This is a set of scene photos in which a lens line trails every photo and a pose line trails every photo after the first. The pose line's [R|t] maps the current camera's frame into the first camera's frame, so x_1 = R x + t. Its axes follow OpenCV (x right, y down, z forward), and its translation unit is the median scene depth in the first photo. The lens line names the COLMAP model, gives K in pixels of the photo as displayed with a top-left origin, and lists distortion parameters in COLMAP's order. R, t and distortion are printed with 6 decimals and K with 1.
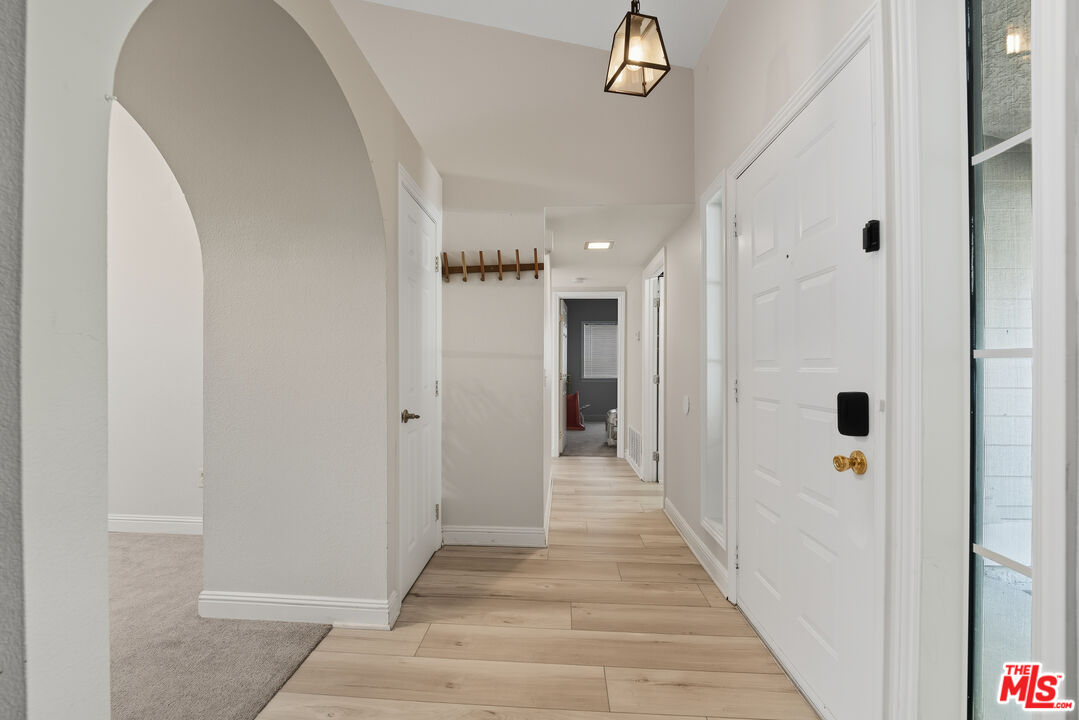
lens RADIAL K [[443.6, 0, 531.9], [0, 443.6, 362.8], [0, 0, 1]] dist [-0.008033, 0.000053]
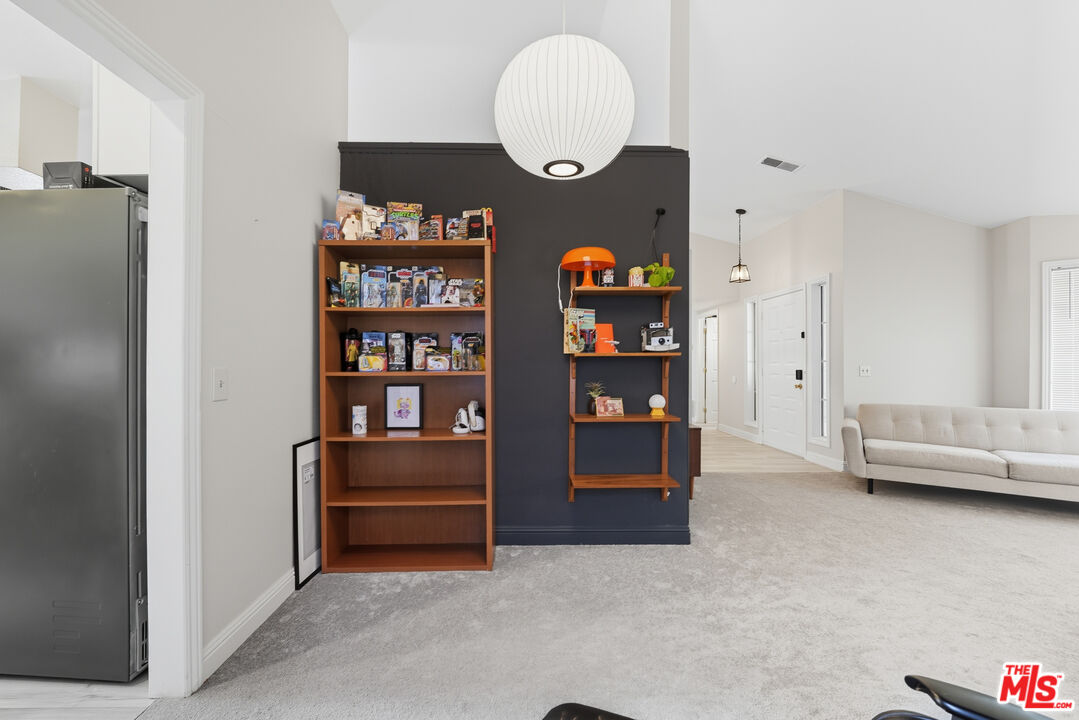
lens RADIAL K [[450.4, 0, 533.3], [0, 450.4, 357.6], [0, 0, 1]] dist [-0.010883, -0.000417]
pose [[0.996273, 0.001224, 0.086253, -1.027475], [-0.000878, 0.999991, -0.004050, -0.014997], [-0.086257, 0.003959, 0.996265, -1.442245]]
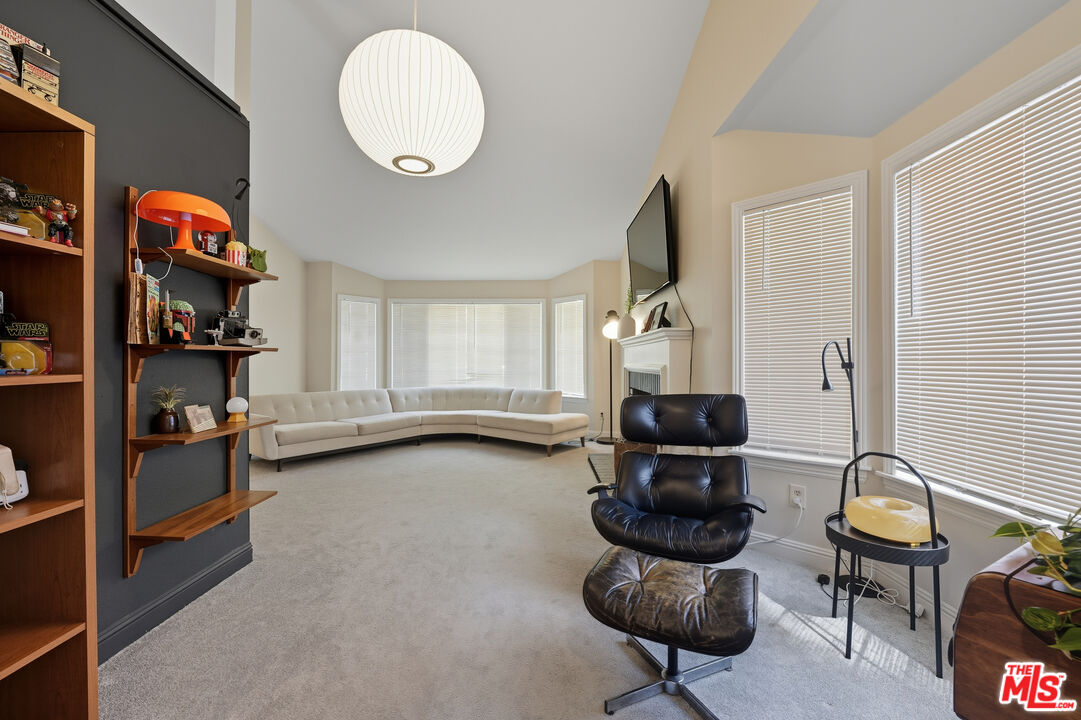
lens RADIAL K [[444.5, 0, 532.9], [0, 444.5, 362.8], [0, 0, 1]] dist [-0.008033, 0.000053]
pose [[-0.053930, -0.004058, 0.998536, -1.523526], [-0.008889, 0.999954, 0.003584, -0.008236], [-0.998505, -0.008682, -0.053963, -0.971998]]
